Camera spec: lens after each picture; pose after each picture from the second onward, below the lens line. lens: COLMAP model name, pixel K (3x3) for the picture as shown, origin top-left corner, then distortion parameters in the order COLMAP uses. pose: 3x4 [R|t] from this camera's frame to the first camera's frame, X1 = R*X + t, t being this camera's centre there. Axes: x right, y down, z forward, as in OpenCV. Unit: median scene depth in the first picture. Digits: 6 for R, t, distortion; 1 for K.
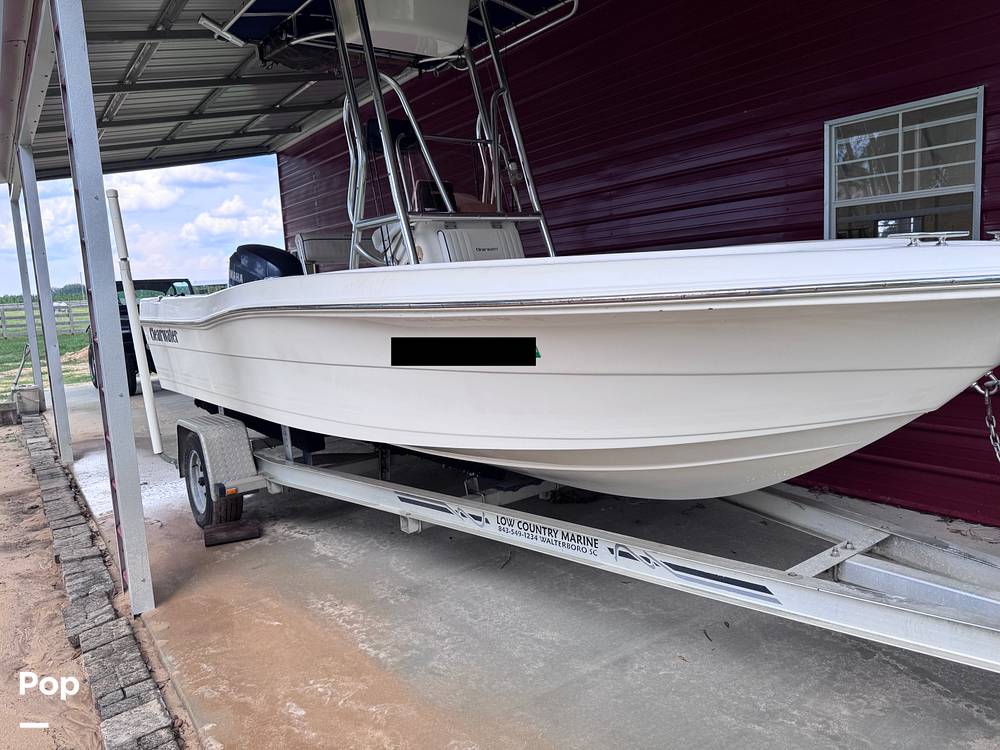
lens RADIAL K [[704.1, 0, 500.0], [0, 704.1, 375.0], [0, 0, 1]] dist [0.044867, -0.053525]
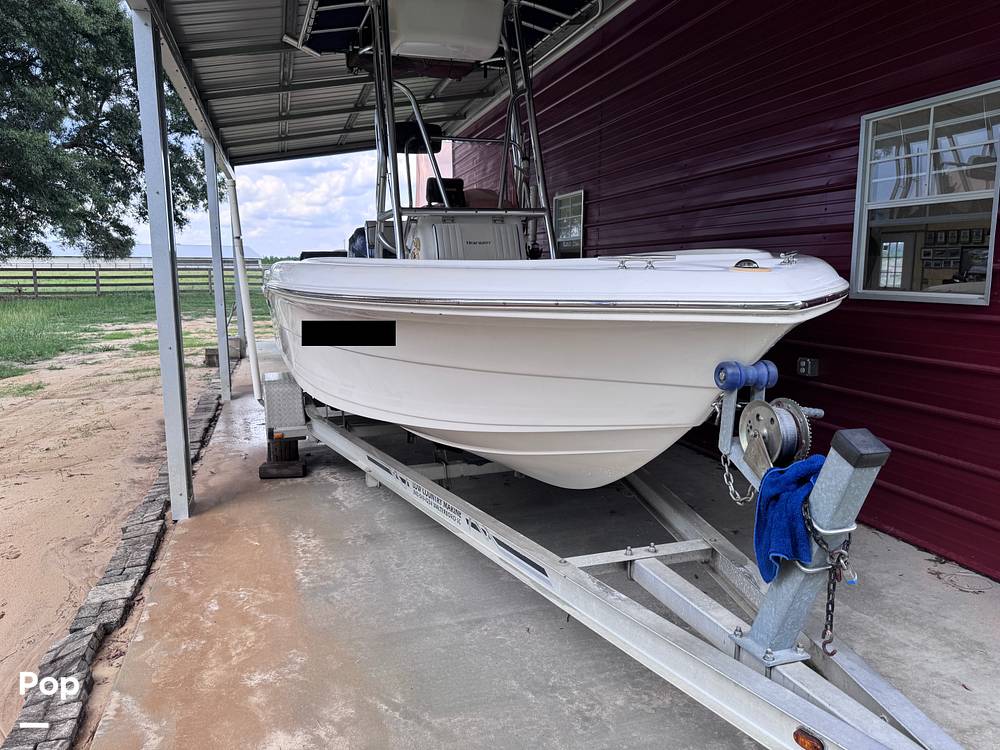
lens RADIAL K [[700.7, 0, 494.7], [0, 700.7, 376.4], [0, 0, 1]] dist [0.075348, -0.102168]
pose [[0.948659, 0.094334, -0.301907, 0.348290], [-0.084029, 0.995356, 0.046972, -0.025237], [0.304936, -0.019192, 0.952179, -0.031470]]
